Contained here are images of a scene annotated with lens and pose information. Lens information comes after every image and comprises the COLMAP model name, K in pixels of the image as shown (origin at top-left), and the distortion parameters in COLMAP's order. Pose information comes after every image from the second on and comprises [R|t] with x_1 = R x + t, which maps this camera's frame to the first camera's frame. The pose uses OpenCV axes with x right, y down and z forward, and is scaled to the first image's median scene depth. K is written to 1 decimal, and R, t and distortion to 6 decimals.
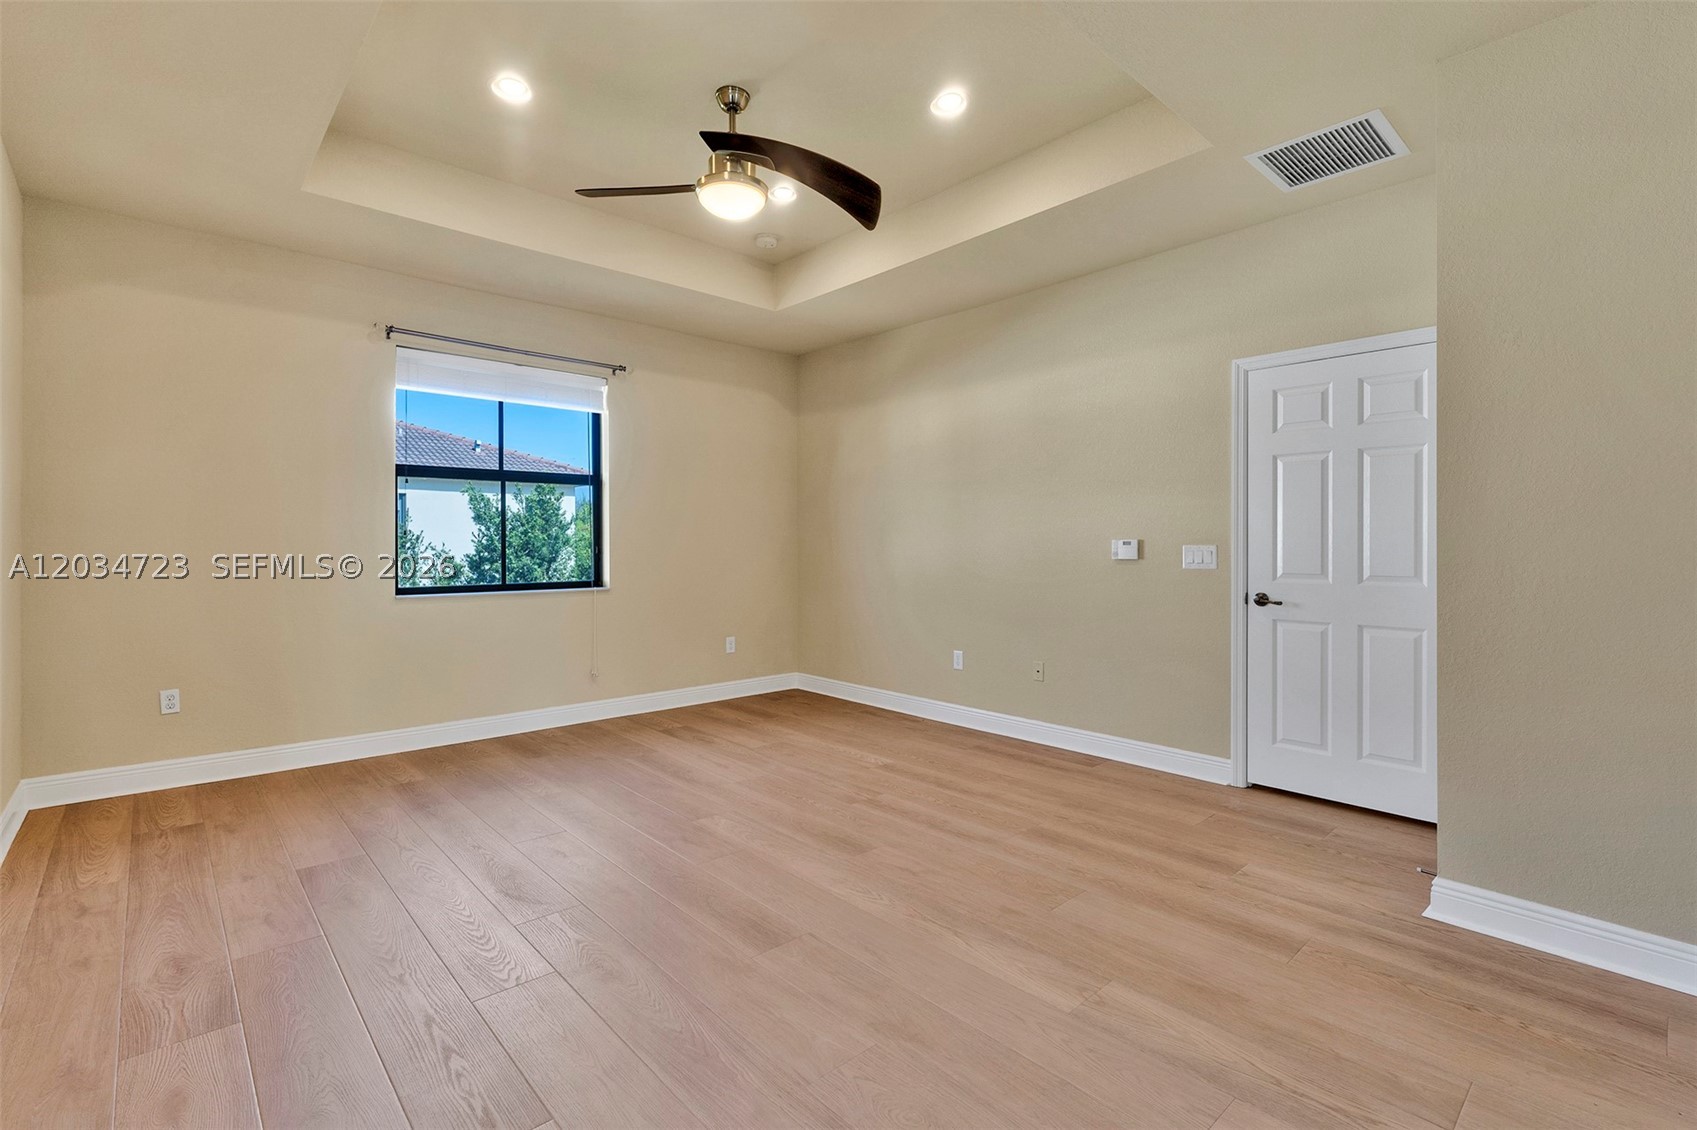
lens RADIAL K [[765.2, 0, 839.6], [0, 765.2, 542.2], [0, 0, 1]] dist [-0.001806, -0.000420]
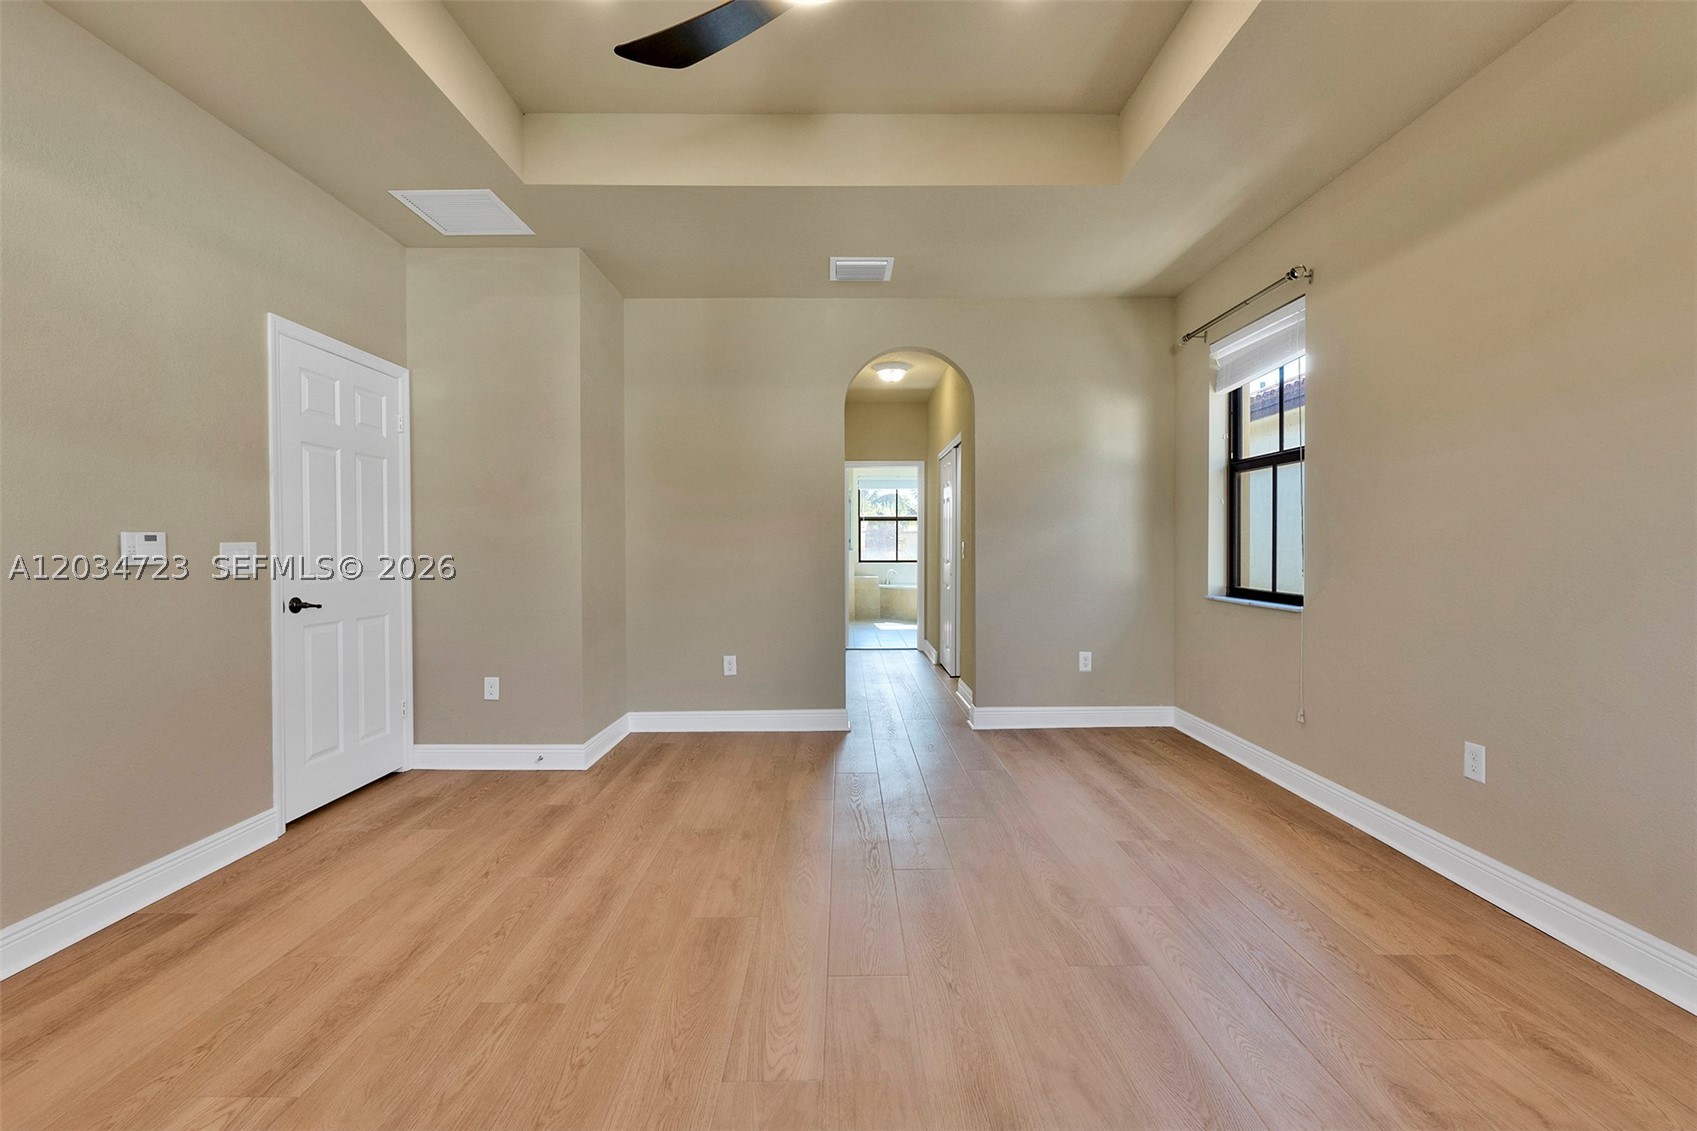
lens RADIAL K [[765.2, 0, 839.6], [0, 765.2, 542.7], [0, 0, 1]] dist [-0.001806, -0.000420]
pose [[-0.743048, 0.004029, 0.669226, -0.527486], [-0.001726, 0.999967, -0.007937, 0.010854], [-0.669236, -0.007053, -0.743017, 1.329447]]
